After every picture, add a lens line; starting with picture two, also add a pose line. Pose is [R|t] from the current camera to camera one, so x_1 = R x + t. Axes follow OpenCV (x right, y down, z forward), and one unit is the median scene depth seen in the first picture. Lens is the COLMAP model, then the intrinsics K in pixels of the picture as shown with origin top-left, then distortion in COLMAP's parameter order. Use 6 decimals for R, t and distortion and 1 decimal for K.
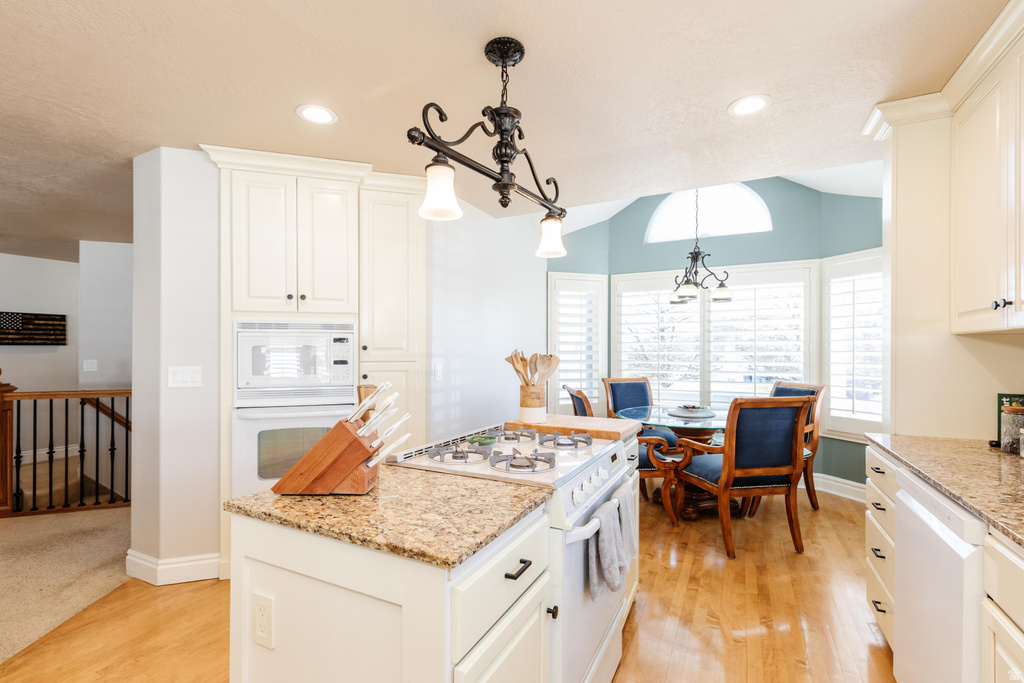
lens RADIAL K [[472.1, 0, 519.9], [0, 472.1, 350.5], [0, 0, 1]] dist [0.013709, -0.002504]
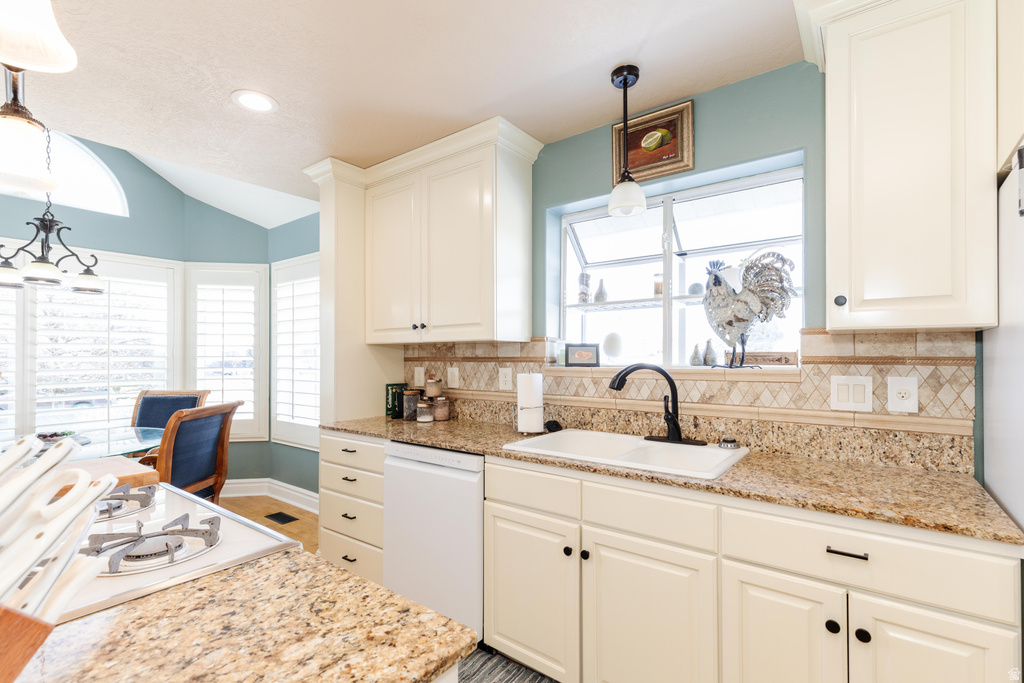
lens RADIAL K [[472.1, 0, 498.4], [0, 472.1, 351.2], [0, 0, 1]] dist [0.013709, -0.002504]
pose [[0.187100, 0.004868, 0.982329, -0.297559], [0.002475, 0.999982, -0.005427, -0.003121], [-0.982338, 0.003446, 0.187085, 0.274257]]
